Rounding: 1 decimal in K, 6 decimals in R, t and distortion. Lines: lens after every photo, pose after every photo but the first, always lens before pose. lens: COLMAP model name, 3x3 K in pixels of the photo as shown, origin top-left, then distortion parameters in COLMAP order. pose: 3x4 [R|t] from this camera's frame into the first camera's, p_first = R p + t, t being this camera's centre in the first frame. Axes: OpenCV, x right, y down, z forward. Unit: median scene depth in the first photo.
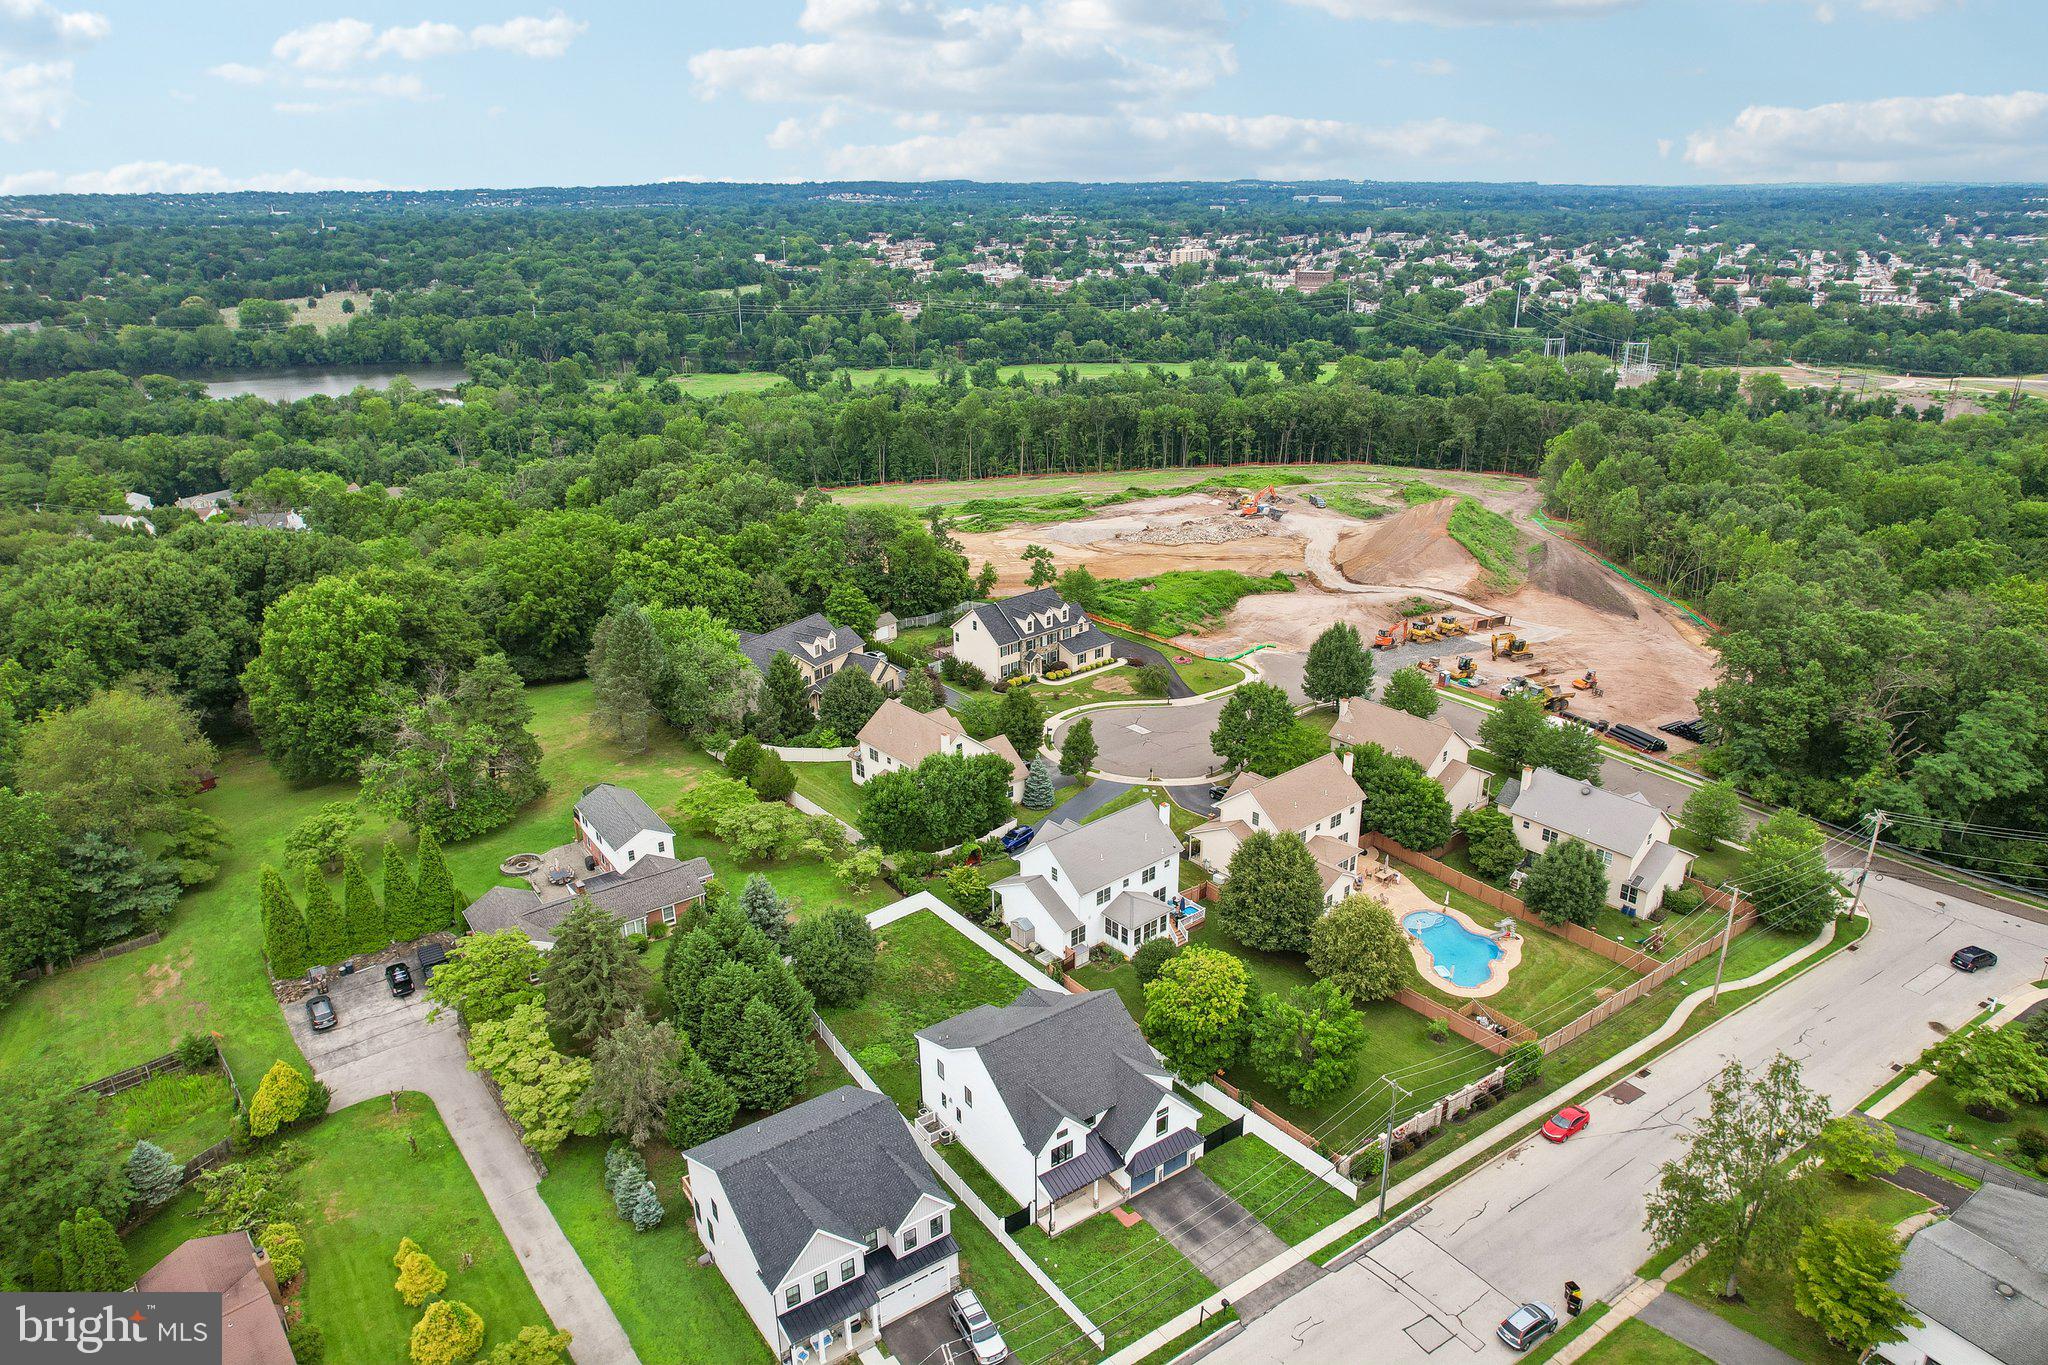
lens RADIAL K [[1312.5, 0, 1038.0], [0, 1312.5, 681.7], [0, 0, 1]] dist [-0.080616, 0.071151]
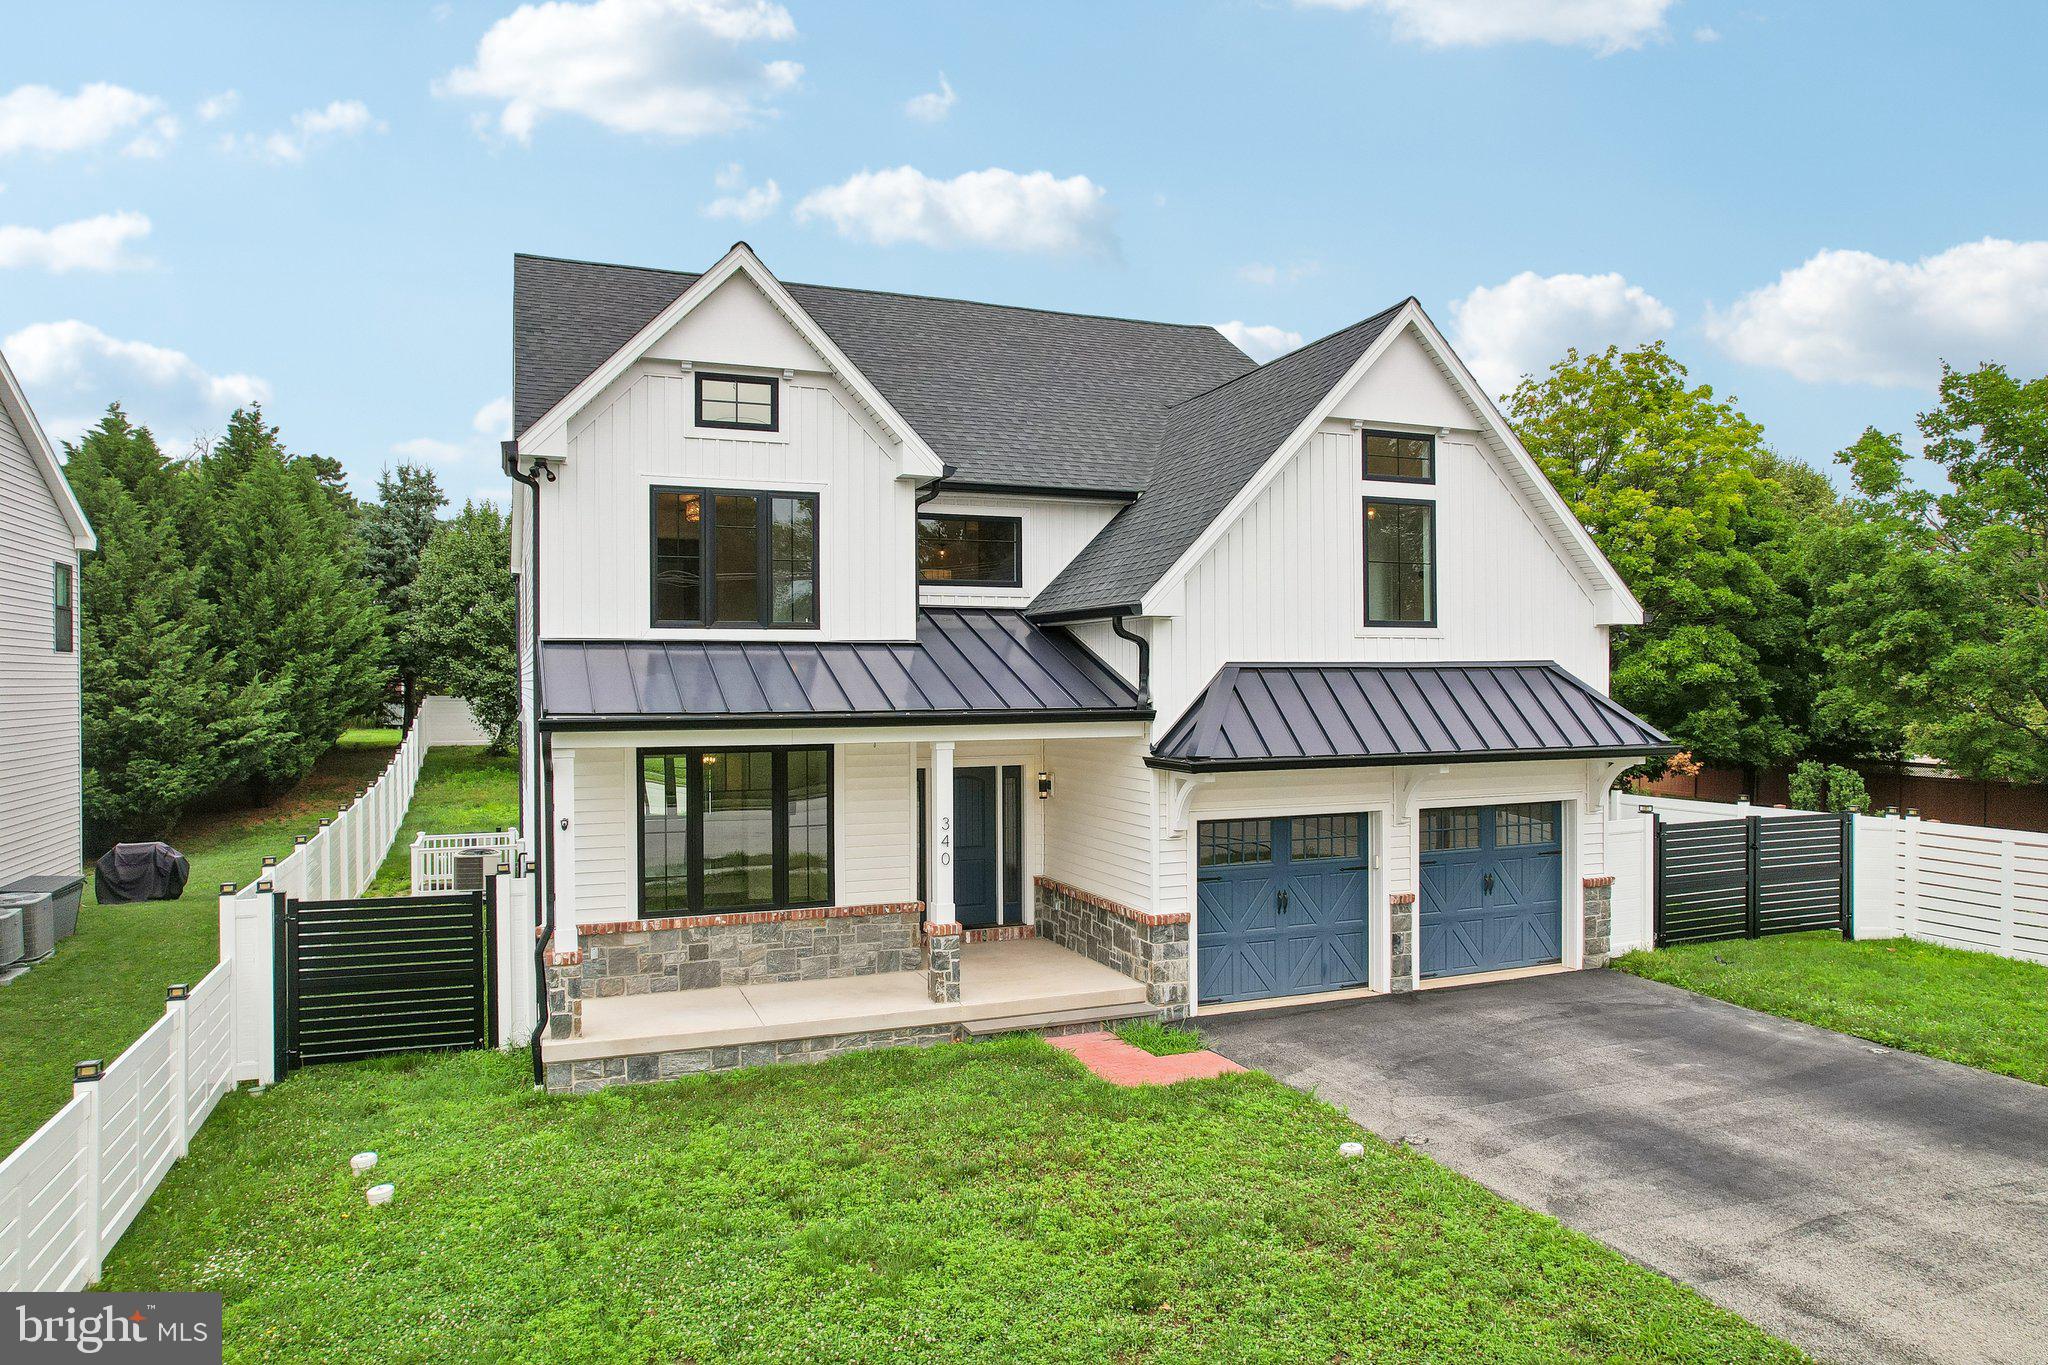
lens RADIAL K [[1312.5, 0, 1034.1], [0, 1312.5, 685.3], [0, 0, 1]] dist [-0.080616, 0.071151]
pose [[0.974737, 0.003189, -0.223334, 0.043557], [-0.081448, 0.936124, -0.342109, 0.208628], [0.207977, 0.351656, 0.912734, 0.421680]]
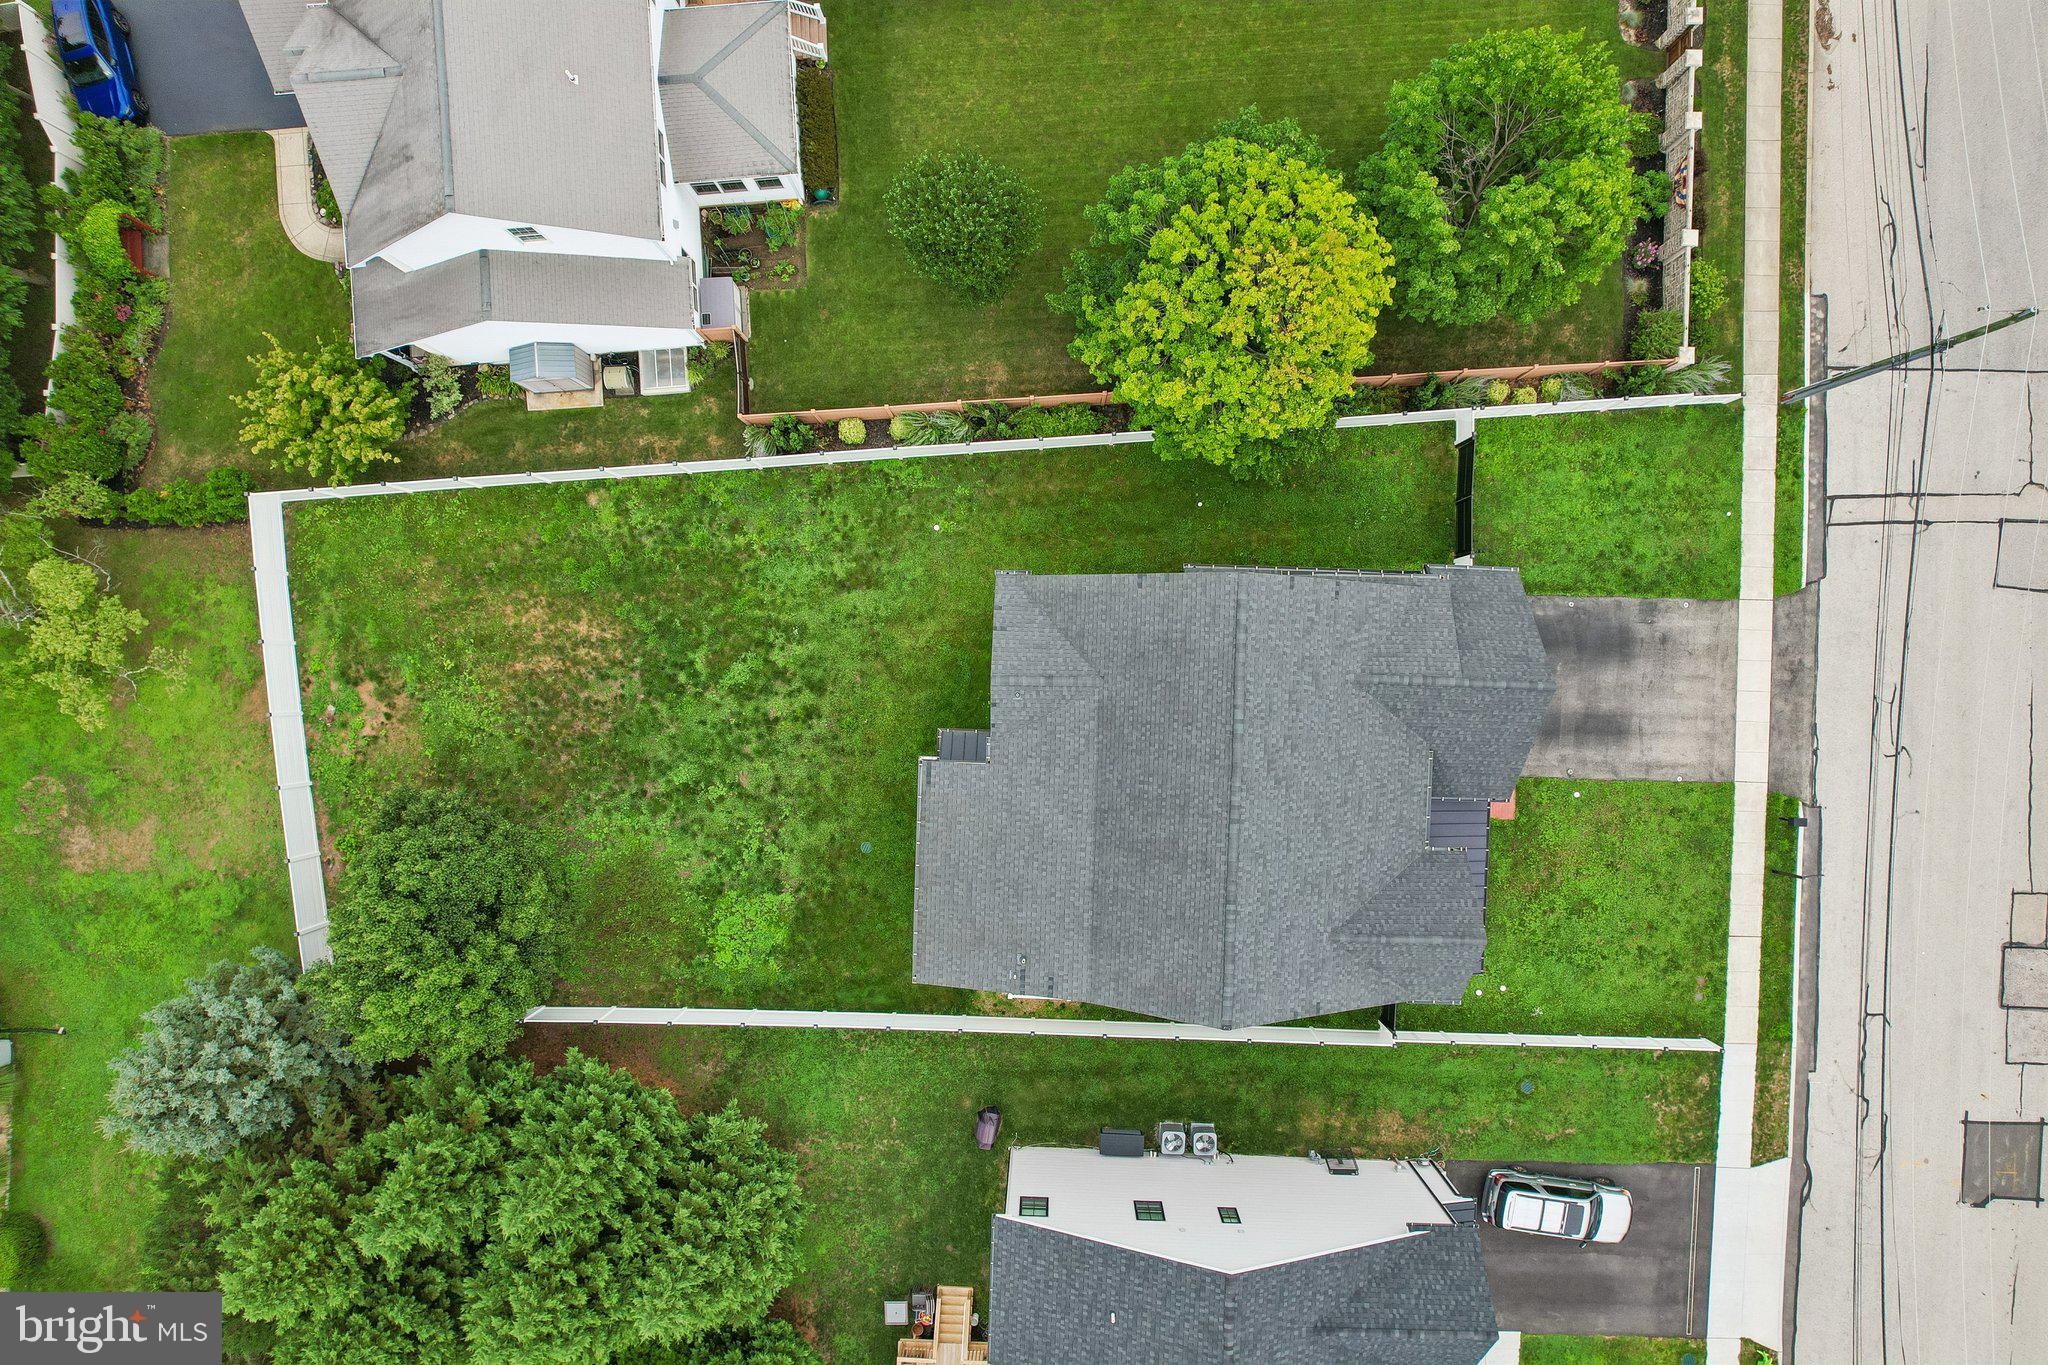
lens RADIAL K [[1312.5, 0, 1030.1], [0, 1312.5, 681.3], [0, 0, 1]] dist [-0.080616, 0.071151]
pose [[0.600616, -0.799432, -0.012997, 0.002122], [0.297277, 0.208196, 0.931816, -0.060031], [-0.742217, -0.563528, 0.362698, 0.480964]]
